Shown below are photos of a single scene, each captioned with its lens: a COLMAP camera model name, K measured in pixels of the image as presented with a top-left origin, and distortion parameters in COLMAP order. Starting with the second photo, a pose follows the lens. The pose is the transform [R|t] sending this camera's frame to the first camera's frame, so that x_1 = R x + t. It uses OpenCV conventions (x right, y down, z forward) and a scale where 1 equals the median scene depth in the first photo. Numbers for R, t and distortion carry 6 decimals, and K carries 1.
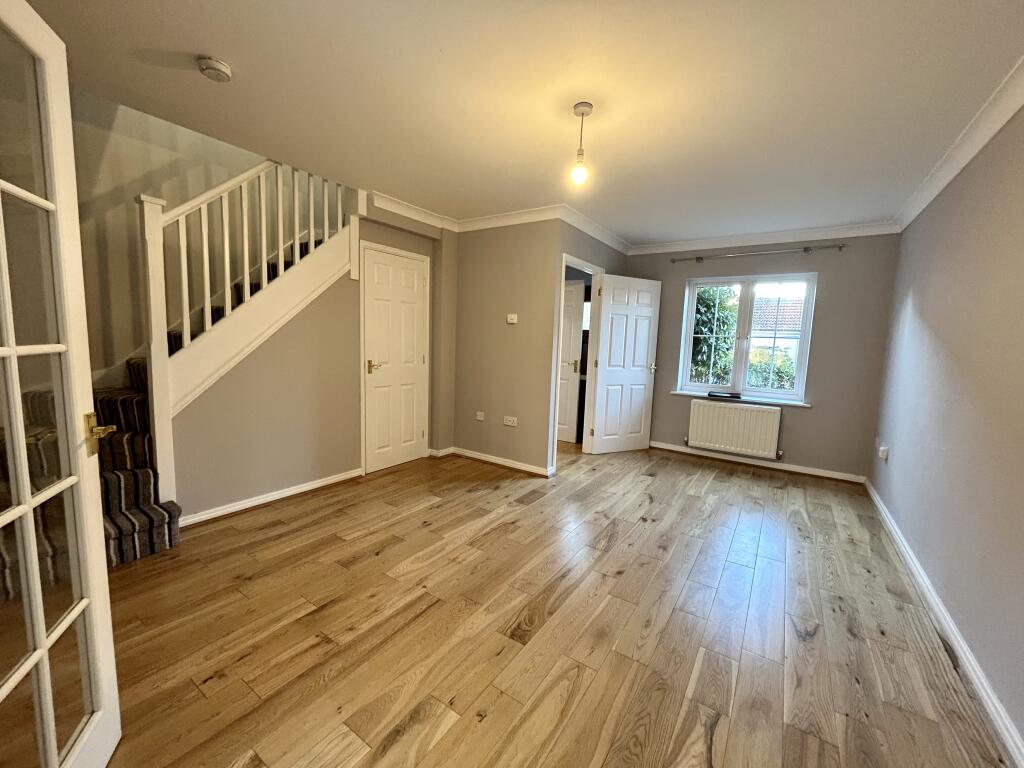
lens RADIAL K [[411.1, 0, 511.7], [0, 411.1, 385.9], [0, 0, 1]] dist [-0.003260, 0.000204]
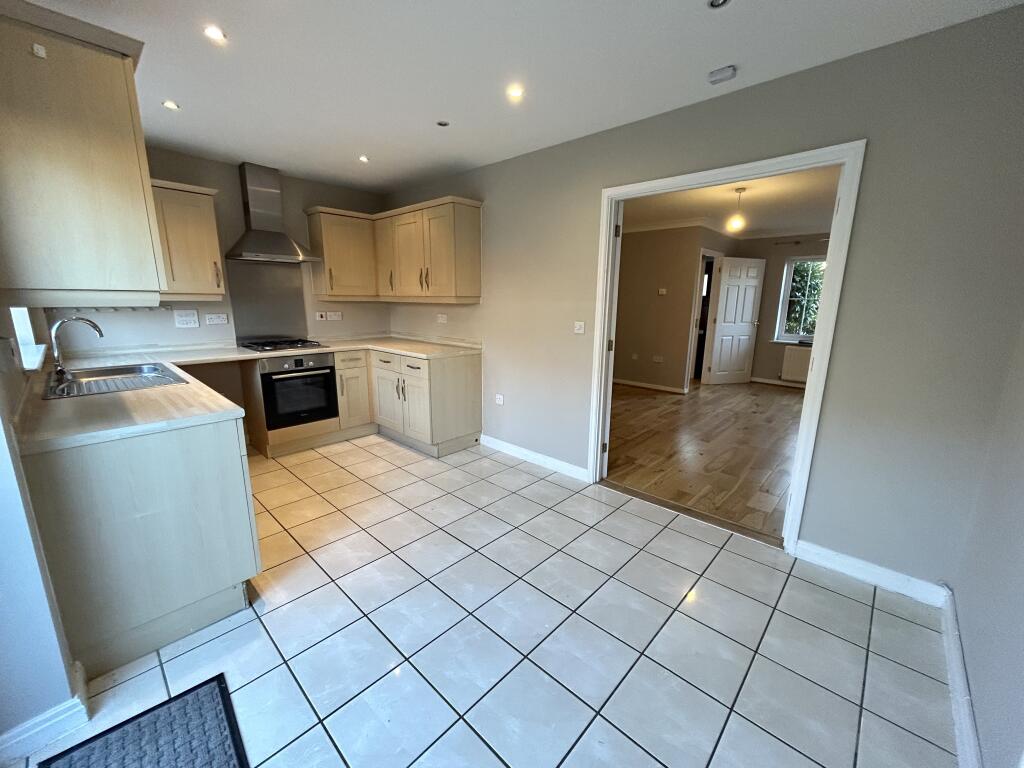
lens RADIAL K [[411.1, 0, 519.0], [0, 411.1, 385.6], [0, 0, 1]] dist [-0.003260, 0.000204]
pose [[0.989461, 0.007745, -0.144590, -0.317845], [0.005354, 0.995929, 0.089985, 0.045907], [0.144698, -0.089811, 0.985392, -0.642150]]
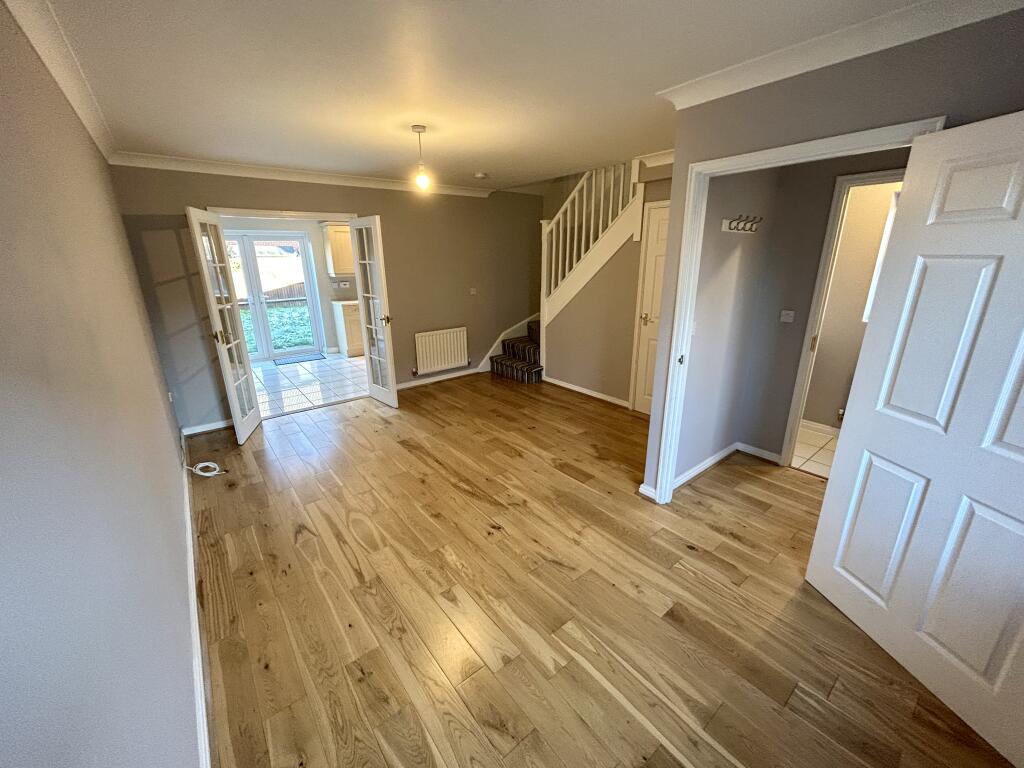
lens RADIAL K [[411.1, 0, 513.8], [0, 411.1, 384.9], [0, 0, 1]] dist [-0.003260, 0.000204]
pose [[-0.294841, 0.257014, -0.920333, 0.815092], [-0.106783, 0.948253, 0.299020, -0.170267], [0.949561, 0.186439, -0.252139, 0.956554]]
